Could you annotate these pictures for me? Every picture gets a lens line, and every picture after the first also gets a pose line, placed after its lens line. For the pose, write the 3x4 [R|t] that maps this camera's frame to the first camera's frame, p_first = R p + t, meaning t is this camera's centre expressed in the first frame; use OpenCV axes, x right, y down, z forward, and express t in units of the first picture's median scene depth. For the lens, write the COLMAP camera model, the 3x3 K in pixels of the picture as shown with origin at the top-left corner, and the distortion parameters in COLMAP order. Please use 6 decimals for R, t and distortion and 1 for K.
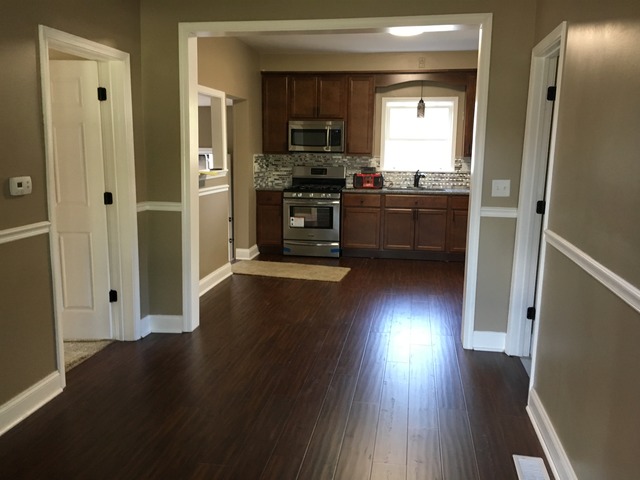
lens RADIAL K [[549.9, 0, 324.9], [0, 549.9, 237.2], [0, 0, 1]] dist [0.081388, -0.102436]
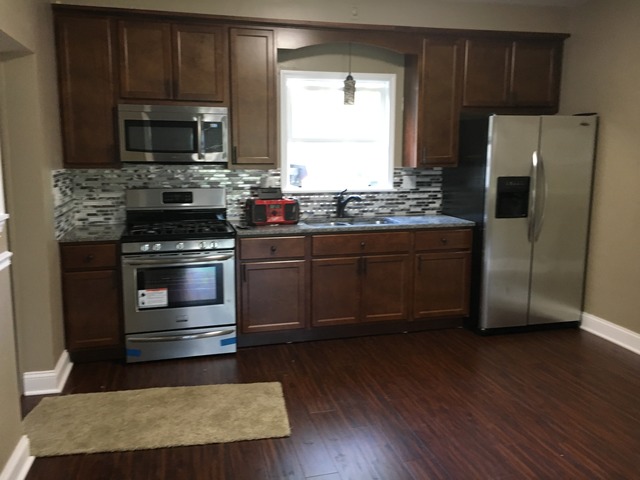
lens RADIAL K [[549.9, 0, 324.9], [0, 549.9, 237.2], [0, 0, 1]] dist [0.081388, -0.102436]
pose [[0.913006, -0.071932, 0.401554, -0.106949], [0.074461, 0.997180, 0.009330, -0.076921], [-0.401093, 0.021382, 0.915788, 0.447905]]
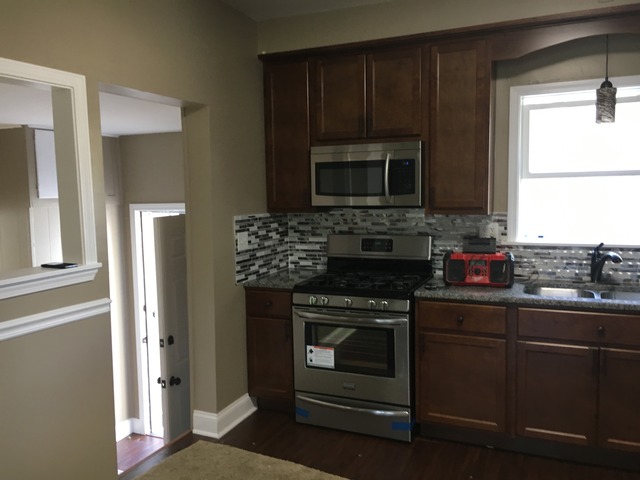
lens RADIAL K [[549.9, 0, 324.9], [0, 549.9, 237.2], [0, 0, 1]] dist [0.081388, -0.102436]
pose [[0.966206, -0.006108, -0.257697, 0.074400], [-0.012685, 0.997381, -0.071203, -0.094740], [0.257457, 0.072066, 0.963599, 0.531995]]
